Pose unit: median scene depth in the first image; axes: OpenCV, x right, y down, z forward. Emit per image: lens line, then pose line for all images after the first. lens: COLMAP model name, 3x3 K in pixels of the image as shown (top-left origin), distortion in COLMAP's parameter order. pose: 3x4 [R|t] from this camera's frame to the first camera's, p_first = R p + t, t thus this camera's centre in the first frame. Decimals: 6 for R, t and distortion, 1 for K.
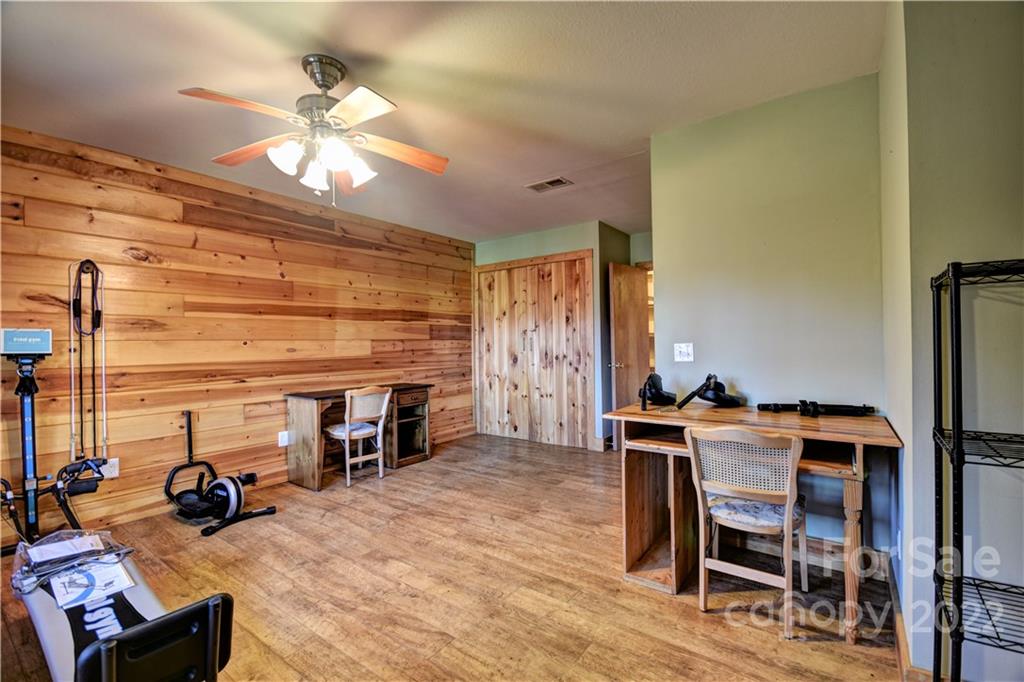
lens RADIAL K [[456.2, 0, 512.7], [0, 456.2, 340.8], [0, 0, 1]] dist [-0.013054, 0.000232]
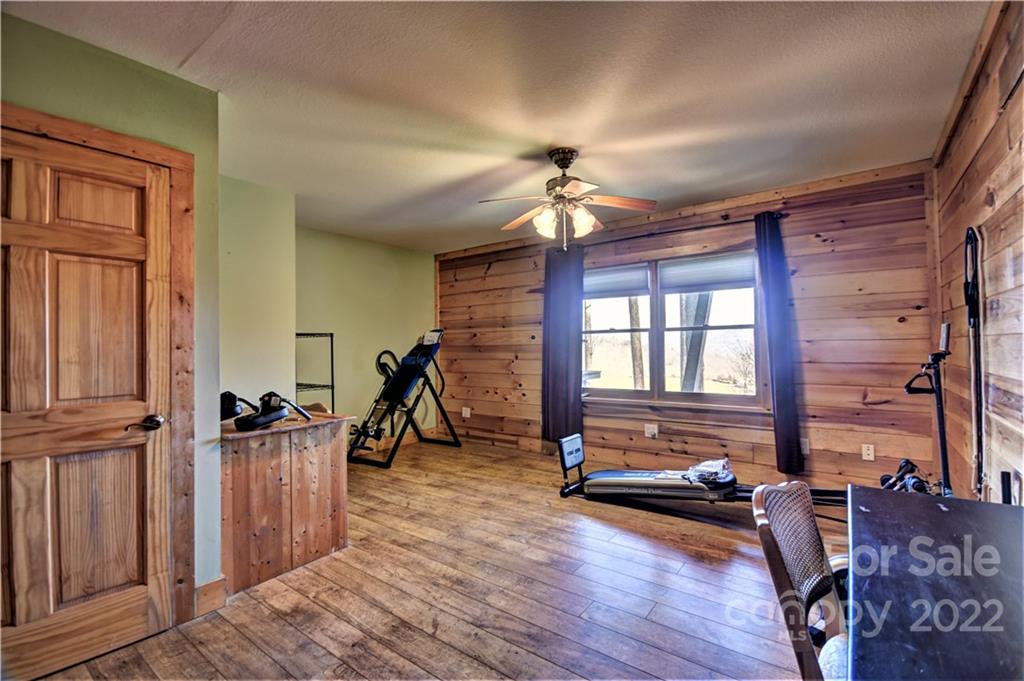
lens RADIAL K [[456.2, 0, 512.0], [0, 456.2, 340.2], [0, 0, 1]] dist [-0.013054, 0.000232]
pose [[-0.999530, 0.028602, 0.010991, -0.220446], [0.028423, 0.999466, -0.016135, -0.004974], [-0.011447, -0.015815, -0.999809, 2.104349]]
